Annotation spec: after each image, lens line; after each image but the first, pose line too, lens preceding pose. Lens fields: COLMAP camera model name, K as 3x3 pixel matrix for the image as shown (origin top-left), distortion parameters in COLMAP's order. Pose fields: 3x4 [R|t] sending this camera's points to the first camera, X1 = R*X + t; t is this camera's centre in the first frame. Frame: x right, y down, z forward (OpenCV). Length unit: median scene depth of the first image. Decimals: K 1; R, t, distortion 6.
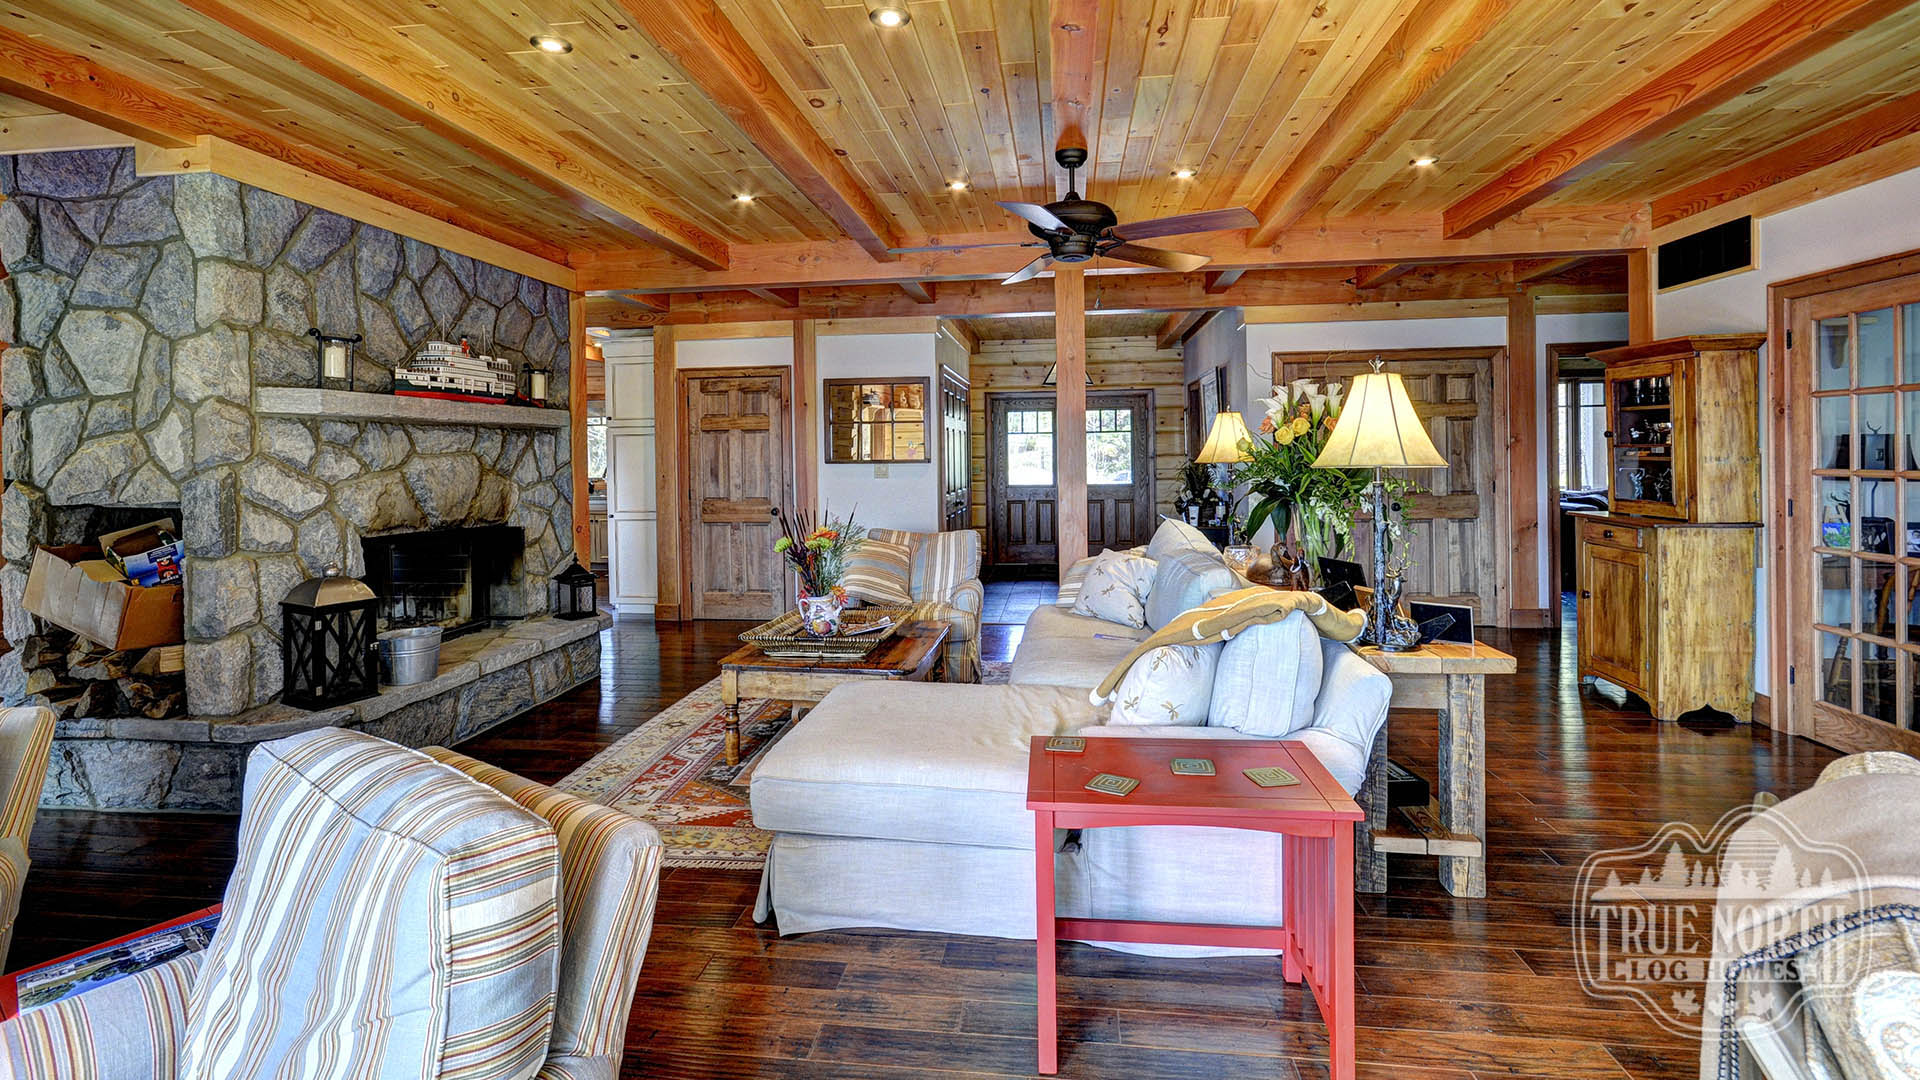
lens RADIAL K [[865.5, 0, 953.0], [0, 865.5, 464.2], [0, 0, 1]] dist [-0.013536, 0.007344]
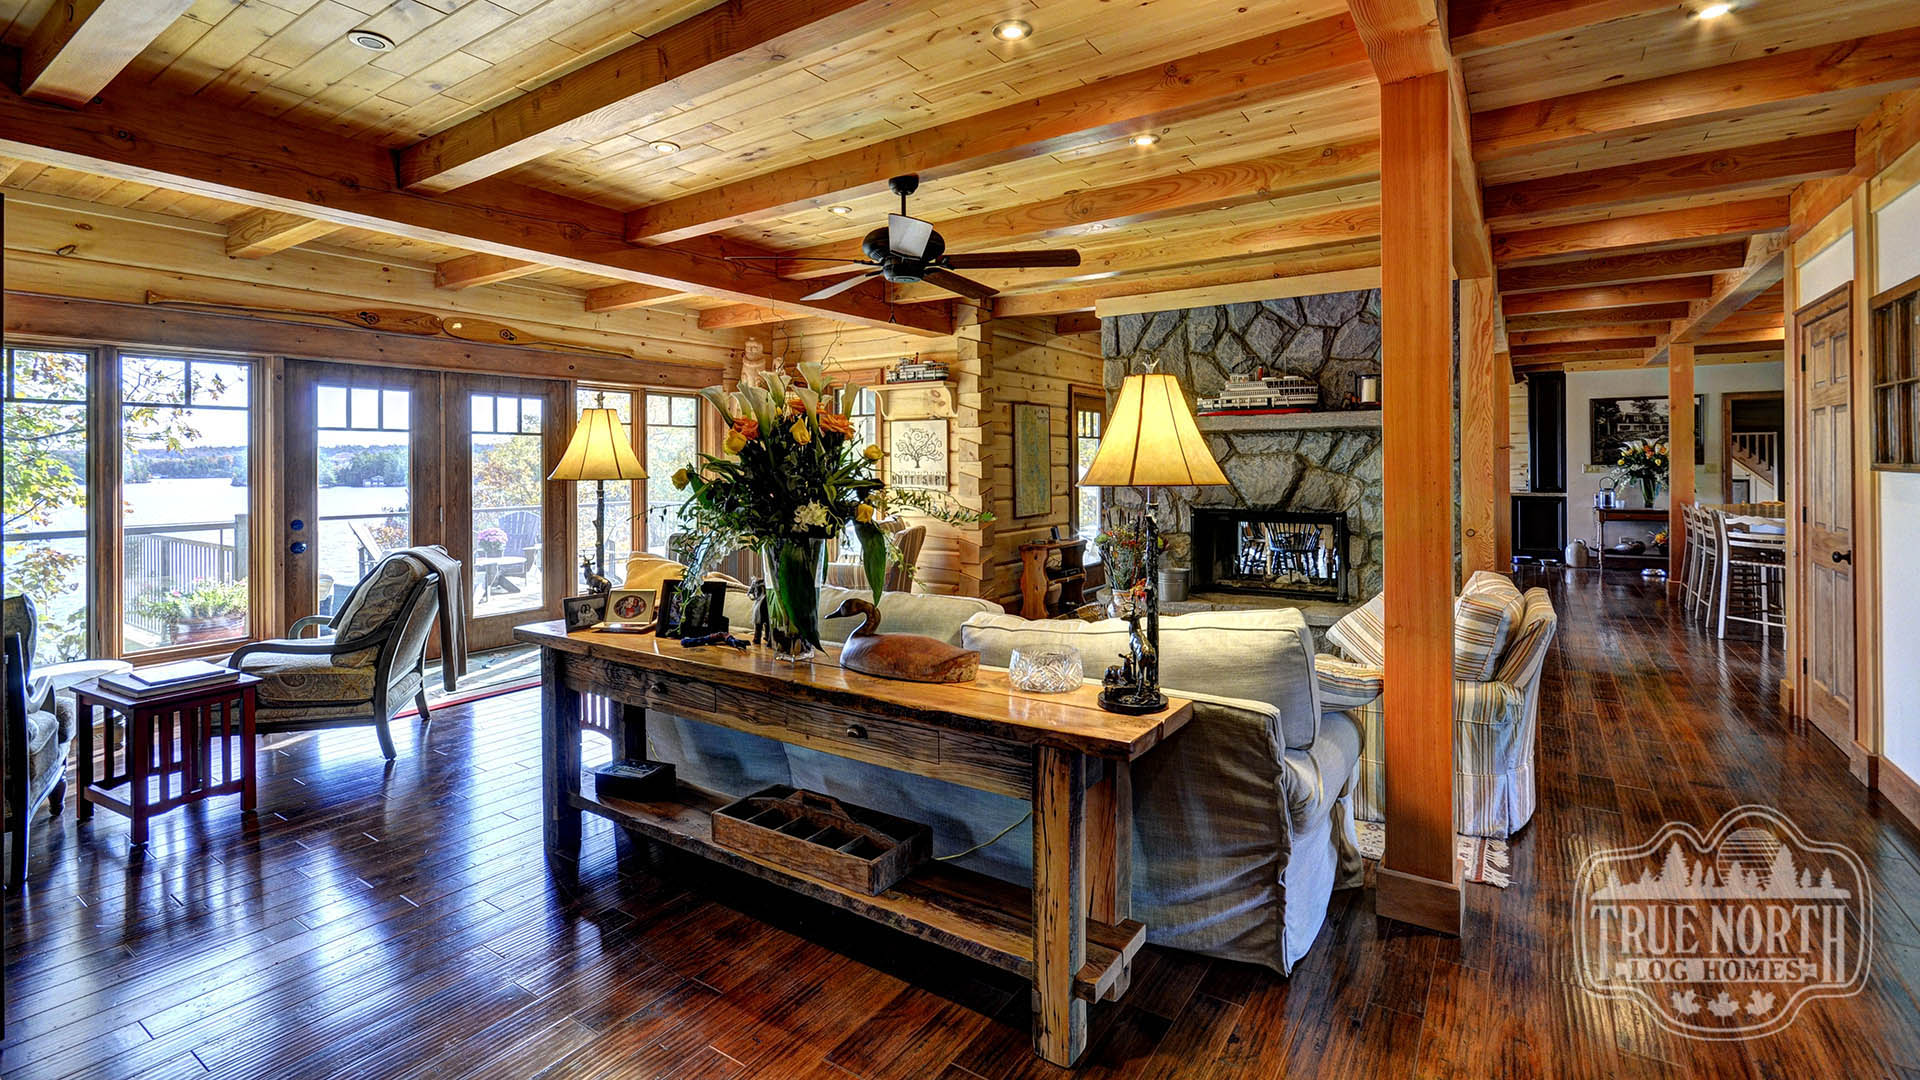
lens RADIAL K [[865.5, 0, 956.5], [0, 865.5, 458.0], [0, 0, 1]] dist [-0.013536, 0.007344]
pose [[-0.445952, 0.012628, -0.894968, 0.841149], [0.002957, 0.999916, 0.012636, -0.024373], [0.895052, 0.002989, -0.445952, 1.199938]]
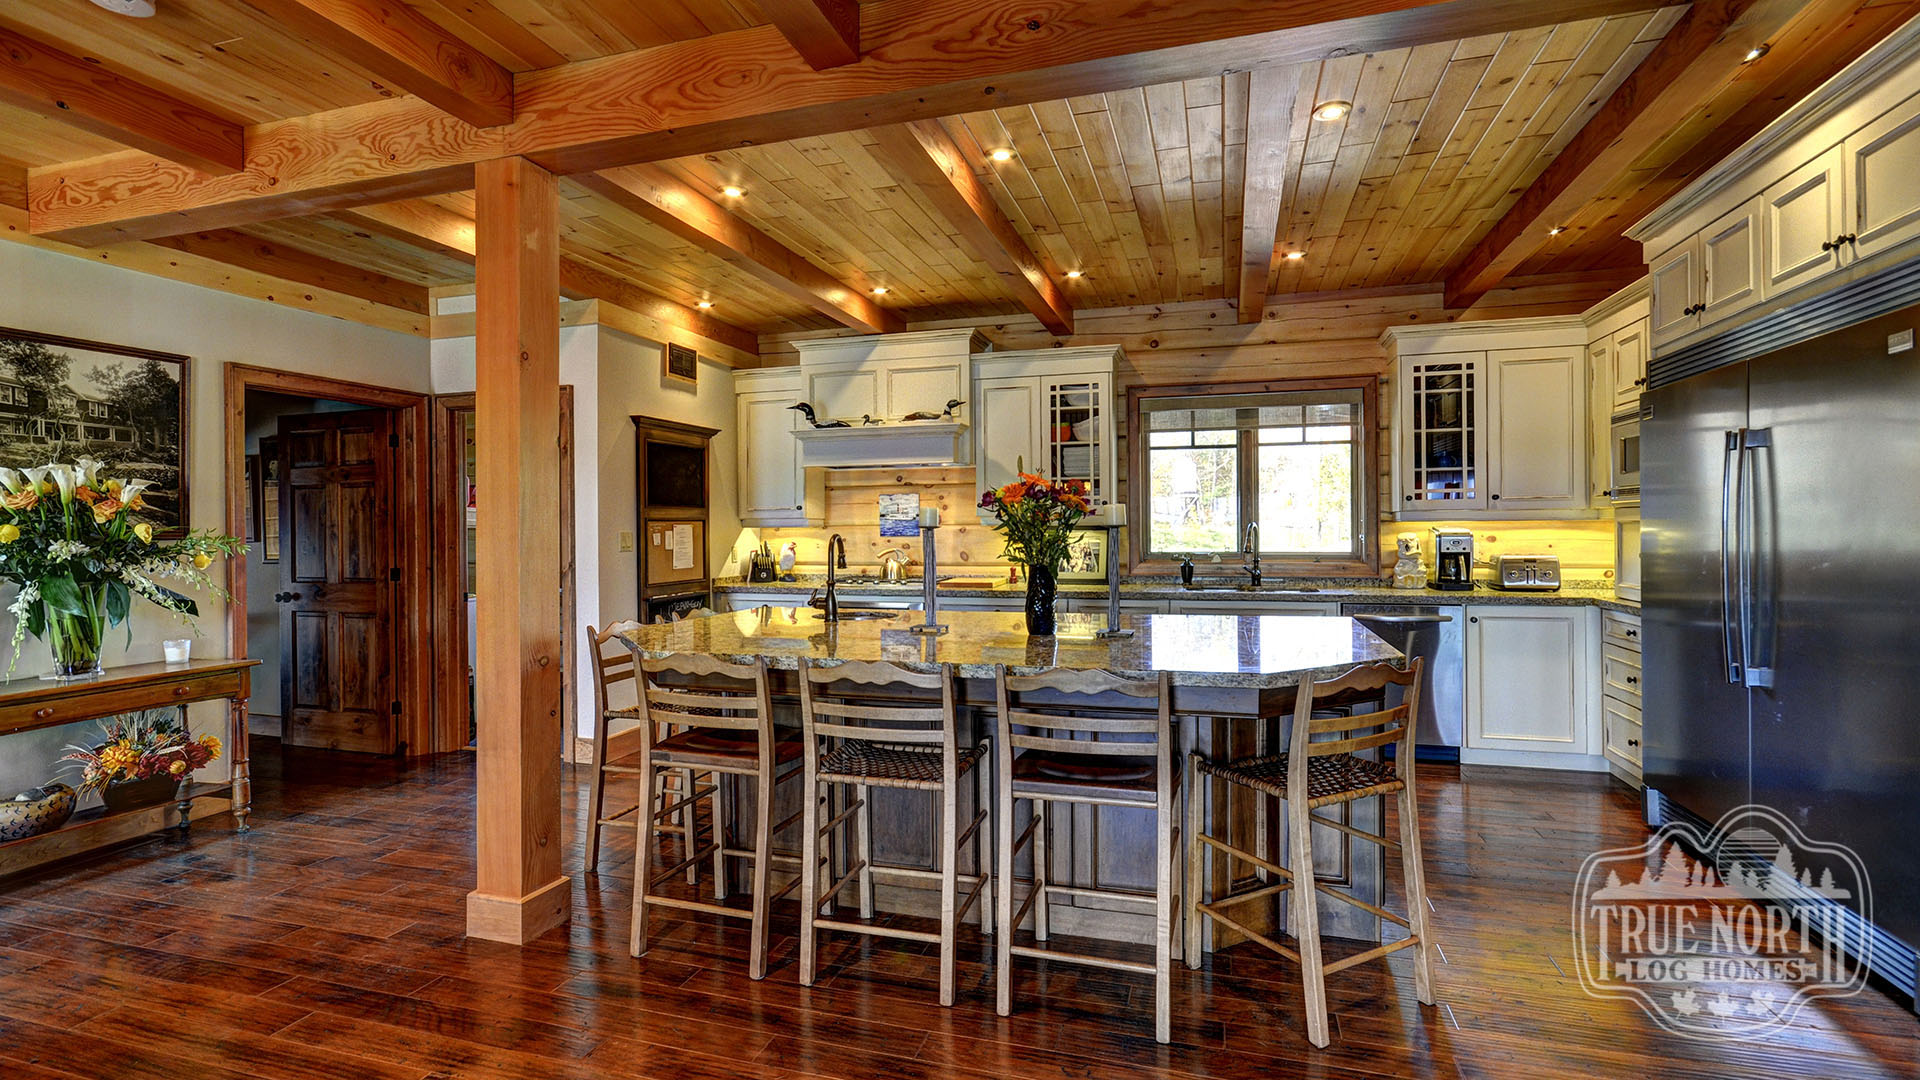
lens RADIAL K [[865.5, 0, 954.9], [0, 865.5, 528.6], [0, 0, 1]] dist [-0.013536, 0.007344]
pose [[0.986886, 0.005792, -0.161312, -1.170076], [-0.007043, 0.999949, -0.007185, 0.016494], [0.161263, 0.008227, 0.986877, 1.213236]]
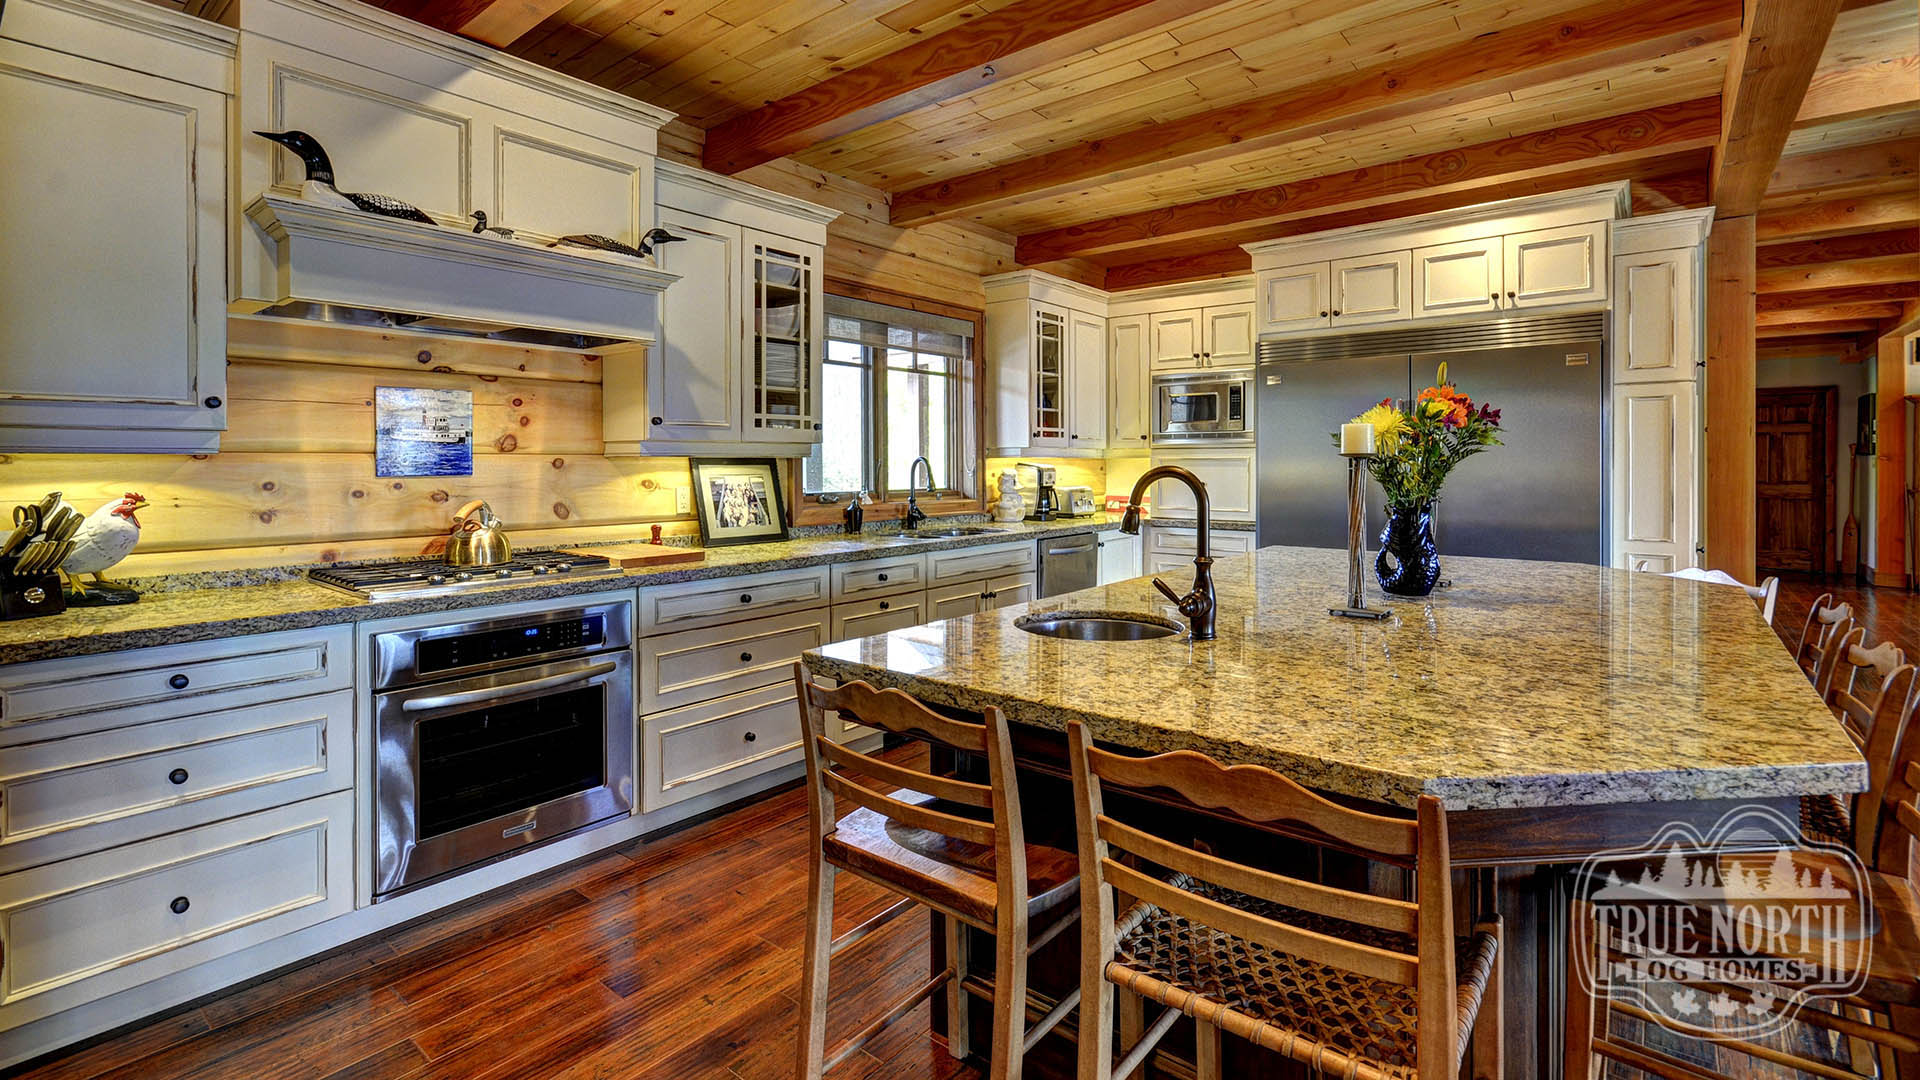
lens RADIAL K [[865.5, 0, 945.9], [0, 865.5, 472.8], [0, 0, 1]] dist [-0.013536, 0.007344]
pose [[0.531594, 0.002705, 0.846995, -1.833670], [0.006438, 0.999953, -0.007234, 0.024184], [-0.846975, 0.009299, 0.531551, 1.877733]]
